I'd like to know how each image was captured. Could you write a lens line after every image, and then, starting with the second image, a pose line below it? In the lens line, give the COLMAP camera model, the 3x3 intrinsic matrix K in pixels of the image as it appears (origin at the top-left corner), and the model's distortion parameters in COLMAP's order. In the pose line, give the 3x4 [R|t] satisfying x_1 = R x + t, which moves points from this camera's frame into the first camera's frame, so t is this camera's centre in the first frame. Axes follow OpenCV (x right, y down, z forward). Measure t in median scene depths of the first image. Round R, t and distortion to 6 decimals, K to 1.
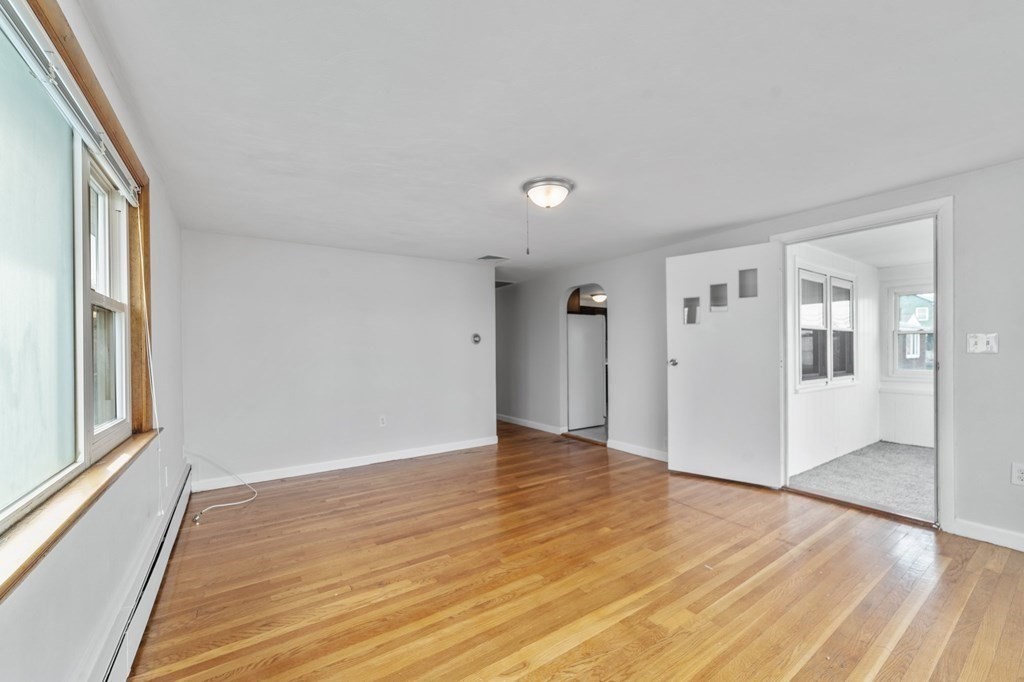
lens RADIAL K [[406.1, 0, 507.7], [0, 406.1, 357.8], [0, 0, 1]] dist [-0.000395, 0.000001]
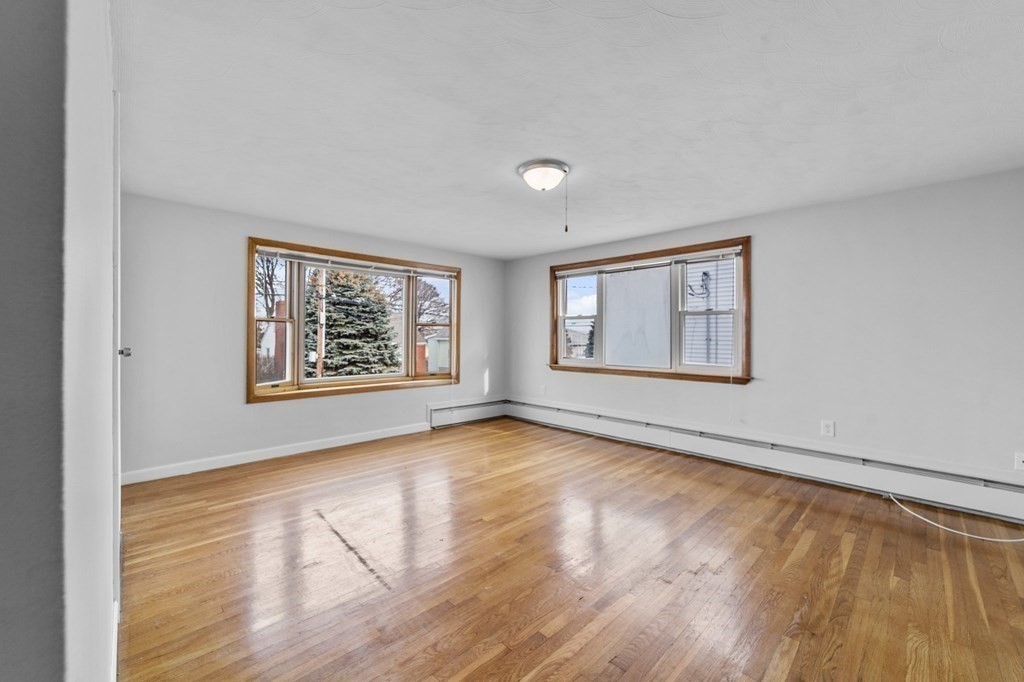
lens RADIAL K [[409.0, 0, 508.6], [0, 409.0, 341.2], [0, 0, 1]] dist [-0.001242, 0.000106]
pose [[-0.983340, 0.005425, -0.181697, 0.307568], [-0.000209, 0.999520, 0.030972, -0.024346], [0.181778, 0.030494, -0.982867, 1.632556]]
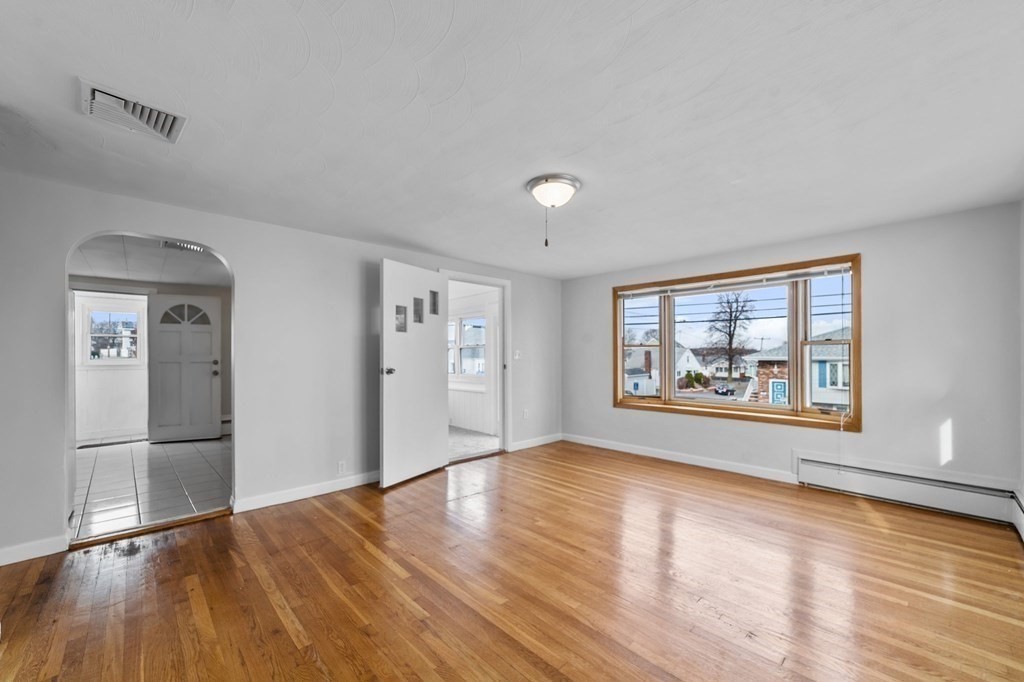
lens RADIAL K [[406.1, 0, 507.7], [0, 406.1, 357.8], [0, 0, 1]] dist [-0.000395, 0.000001]
pose [[-0.155255, 0.007169, 0.987848, -0.675105], [0.023882, 0.999709, -0.003502, -0.010622], [-0.987586, 0.023048, -0.155381, 1.035498]]
